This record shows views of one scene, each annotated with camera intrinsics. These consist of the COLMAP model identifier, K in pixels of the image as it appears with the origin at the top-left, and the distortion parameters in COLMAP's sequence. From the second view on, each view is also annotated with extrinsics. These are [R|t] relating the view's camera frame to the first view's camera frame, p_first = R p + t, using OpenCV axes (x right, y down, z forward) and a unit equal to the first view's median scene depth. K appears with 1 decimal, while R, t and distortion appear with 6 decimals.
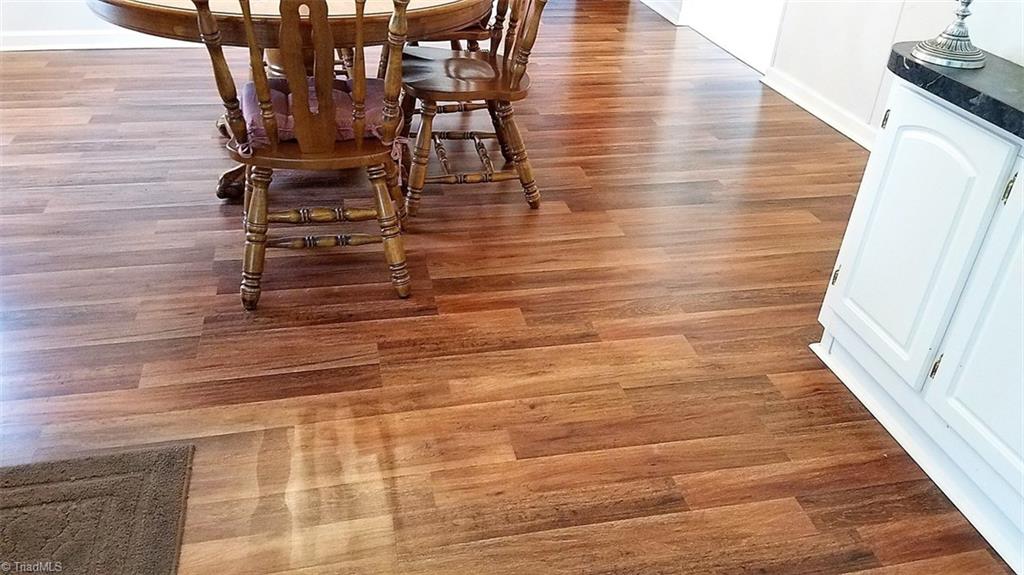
lens RADIAL K [[783.5, 0, 511.2], [0, 783.5, 294.1], [0, 0, 1]] dist [0.206187, -0.334514]
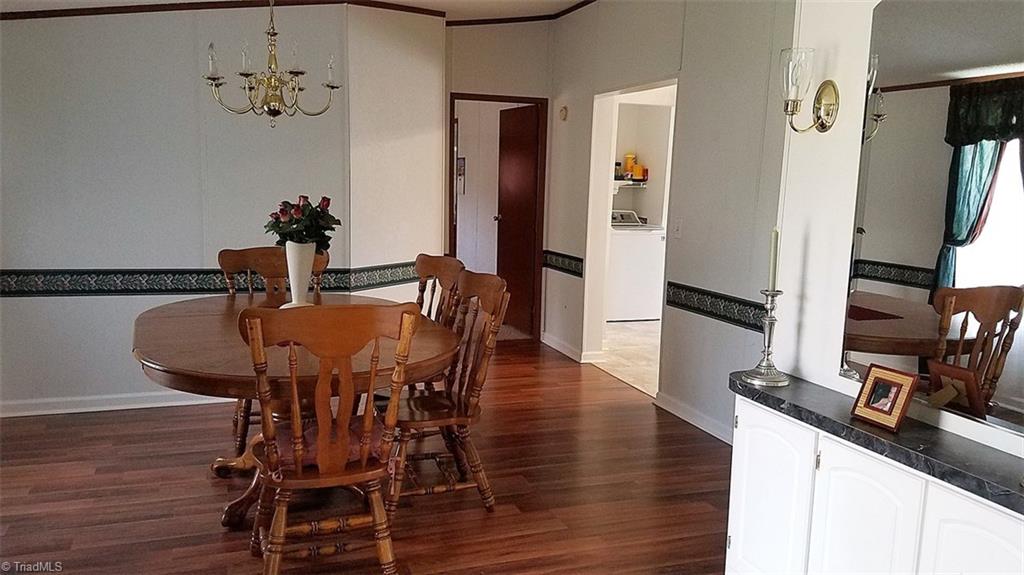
lens RADIAL K [[783.5, 0, 511.2], [0, 783.5, 294.1], [0, 0, 1]] dist [0.206187, -0.334514]
pose [[0.991925, -0.039850, 0.120405, -0.066524], [0.084850, 0.914118, -0.396471, 0.066060], [-0.094265, 0.403485, 0.910117, -0.226411]]
